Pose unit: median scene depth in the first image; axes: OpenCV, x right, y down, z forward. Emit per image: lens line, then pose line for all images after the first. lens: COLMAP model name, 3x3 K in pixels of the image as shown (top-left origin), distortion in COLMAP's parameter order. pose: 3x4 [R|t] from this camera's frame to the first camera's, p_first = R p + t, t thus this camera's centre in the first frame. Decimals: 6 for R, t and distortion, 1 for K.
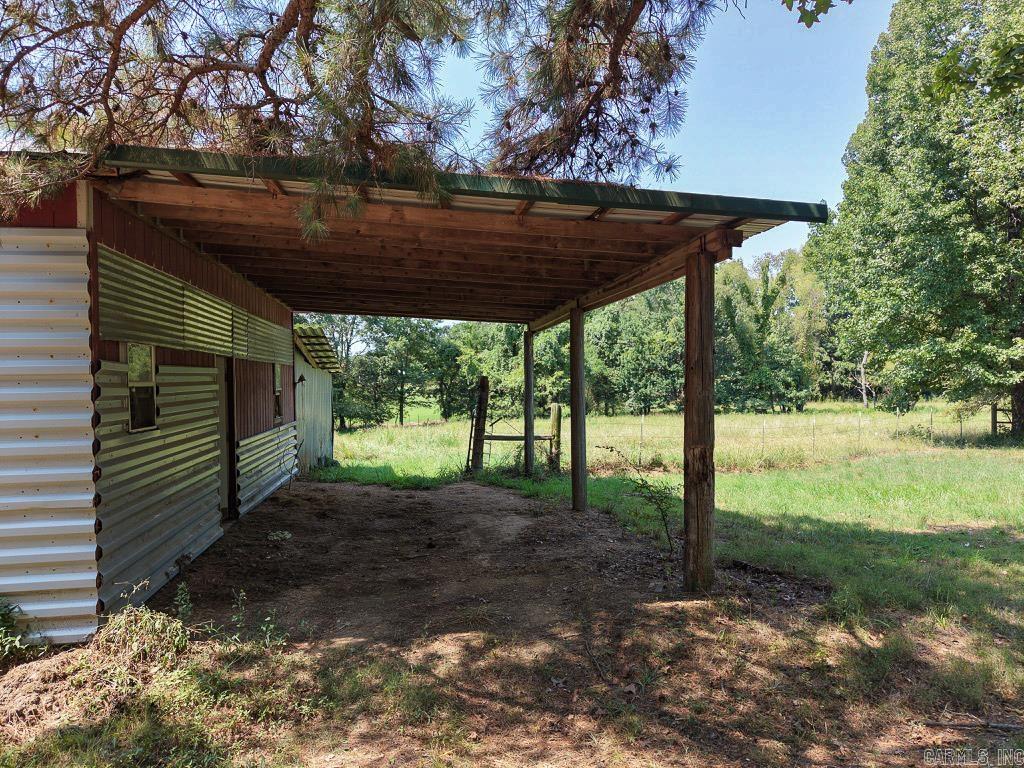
lens RADIAL K [[681.5, 0, 512.0], [0, 681.5, 384.0], [0, 0, 1]] dist [-0.001797, 0.001399]
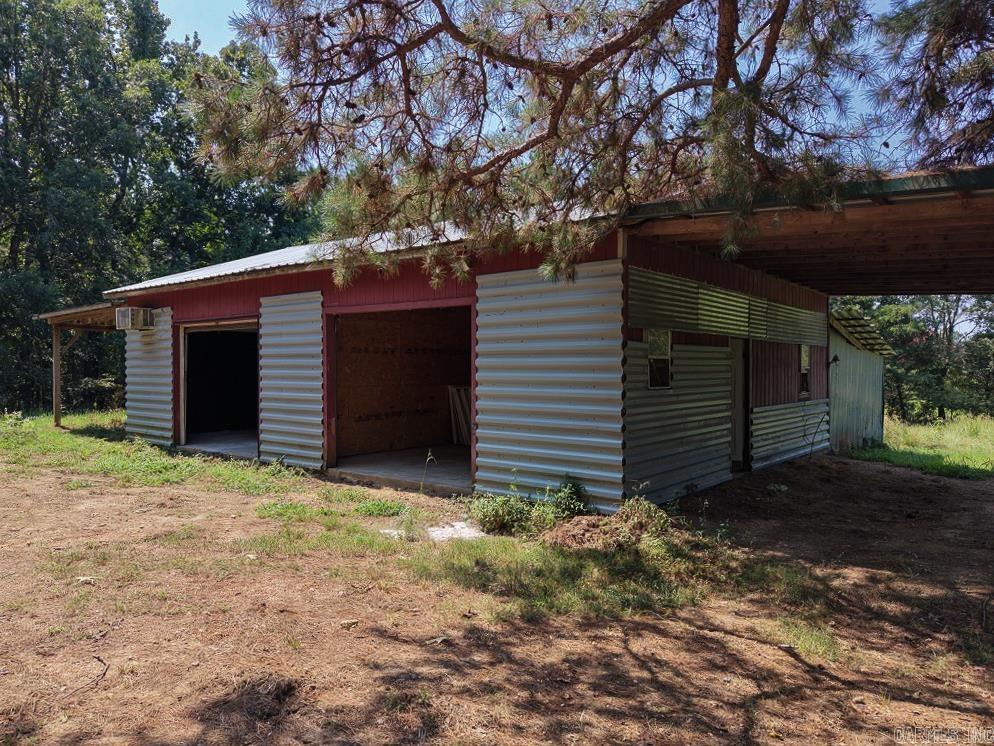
lens RADIAL K [[685.2, 0, 510.3], [0, 685.2, 369.6], [0, 0, 1]] dist [0.046497, -0.003658]
pose [[0.678791, 0.020528, -0.734045, 0.159426], [-0.019592, 0.999760, 0.009842, 0.009198], [0.734070, 0.007701, 0.679030, -0.117742]]
